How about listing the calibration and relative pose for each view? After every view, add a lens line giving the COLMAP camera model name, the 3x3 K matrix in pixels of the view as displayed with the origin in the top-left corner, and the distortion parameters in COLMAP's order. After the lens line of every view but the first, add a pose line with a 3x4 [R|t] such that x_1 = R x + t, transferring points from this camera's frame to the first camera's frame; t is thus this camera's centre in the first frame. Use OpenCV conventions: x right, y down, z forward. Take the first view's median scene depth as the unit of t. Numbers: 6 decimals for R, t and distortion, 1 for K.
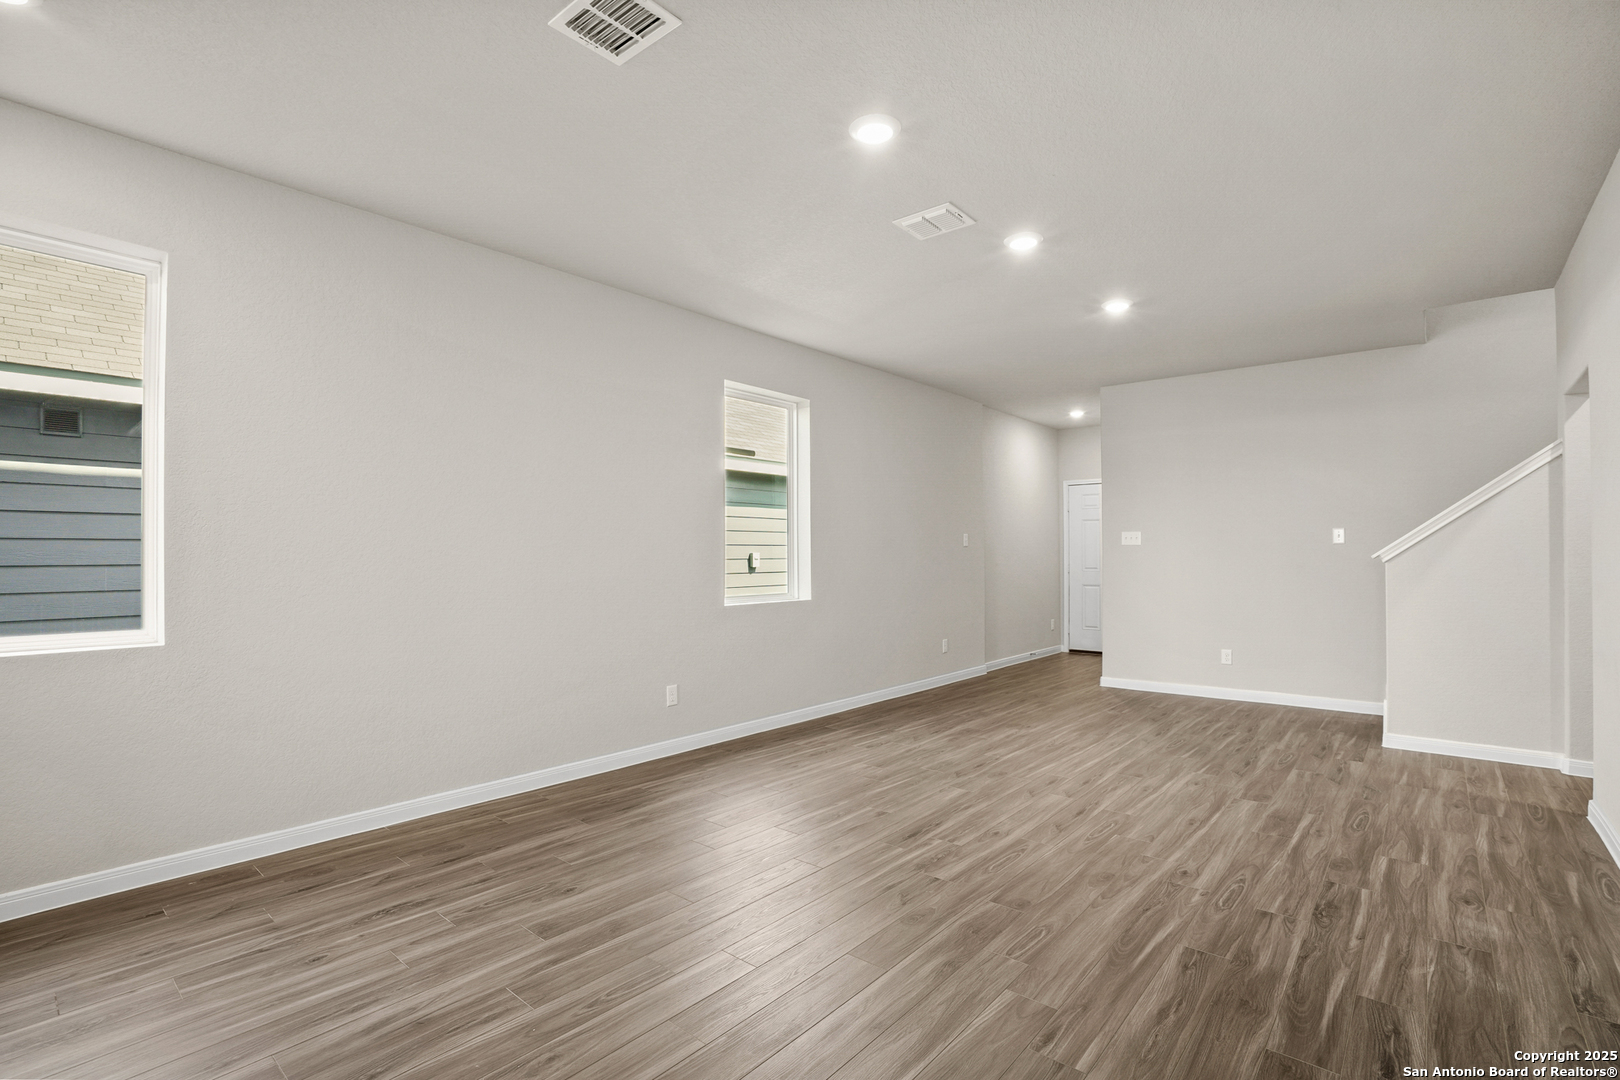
lens RADIAL K [[755.9, 0, 802.6], [0, 755.9, 541.2], [0, 0, 1]] dist [-0.028511, 0.004364]
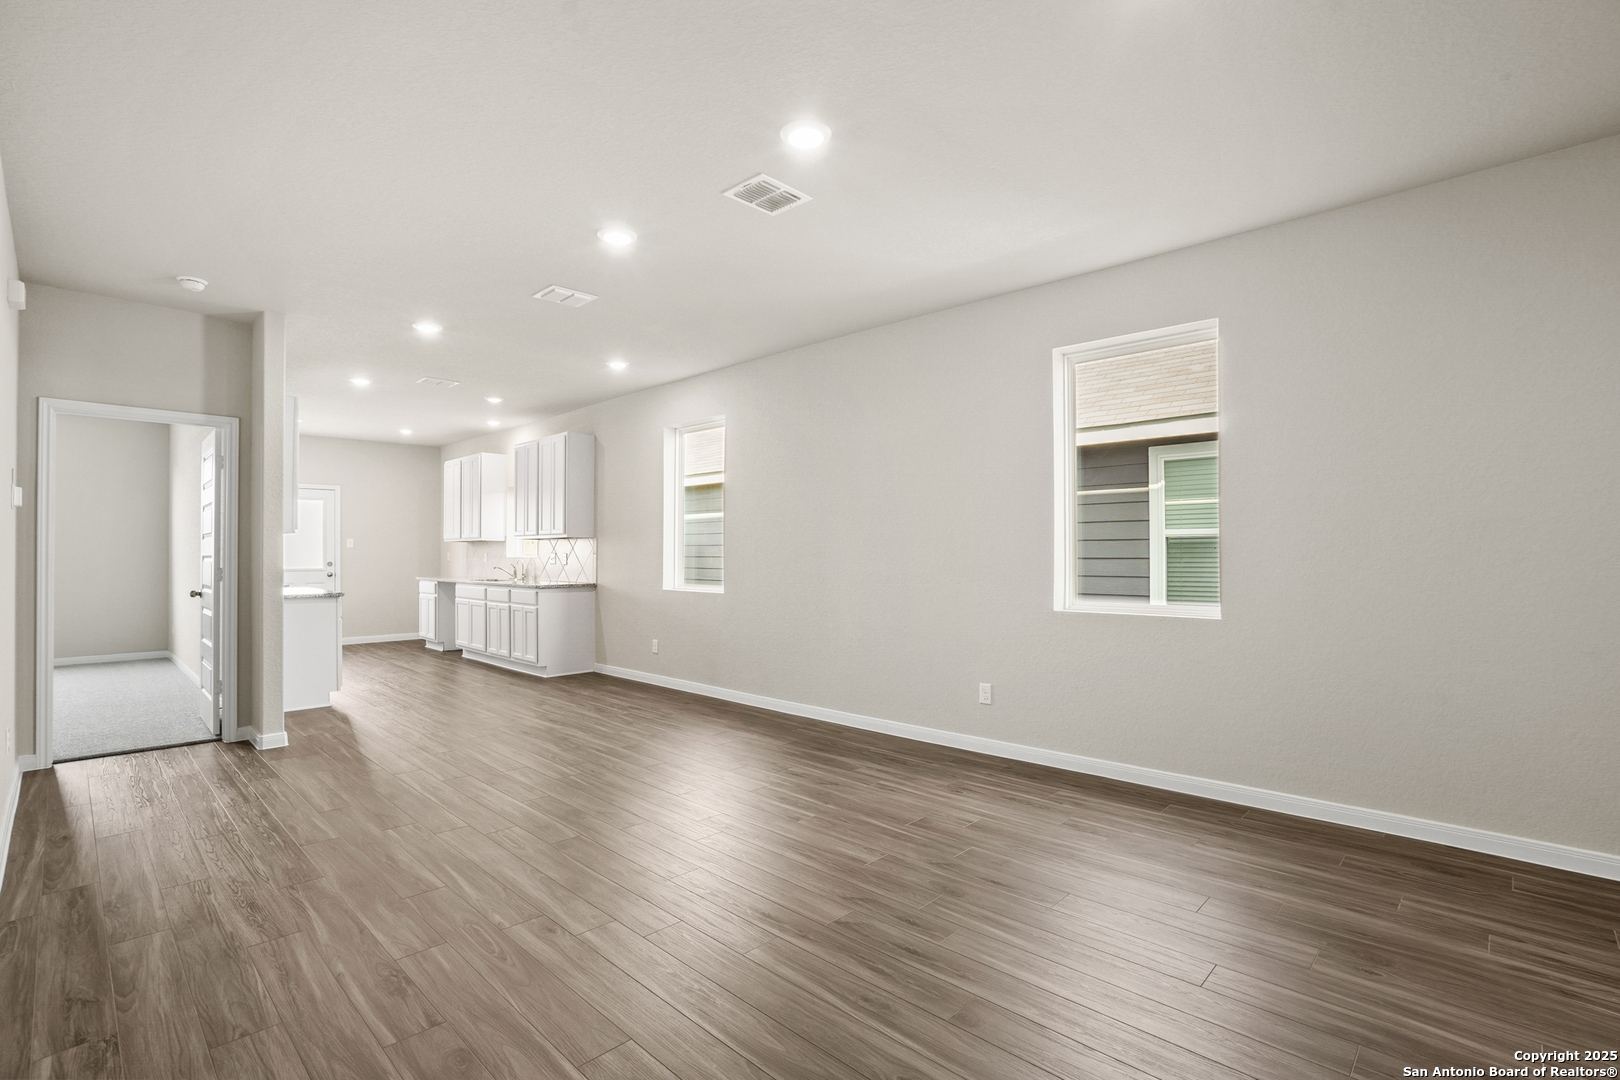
lens RADIAL K [[755.9, 0, 807.5], [0, 755.9, 553.1], [0, 0, 1]] dist [-0.028511, 0.004364]
pose [[-0.080121, -0.000912, -0.996785, 1.014341], [0.028773, 0.999581, -0.003227, 0.020912], [0.996370, -0.028939, -0.080062, 1.040915]]
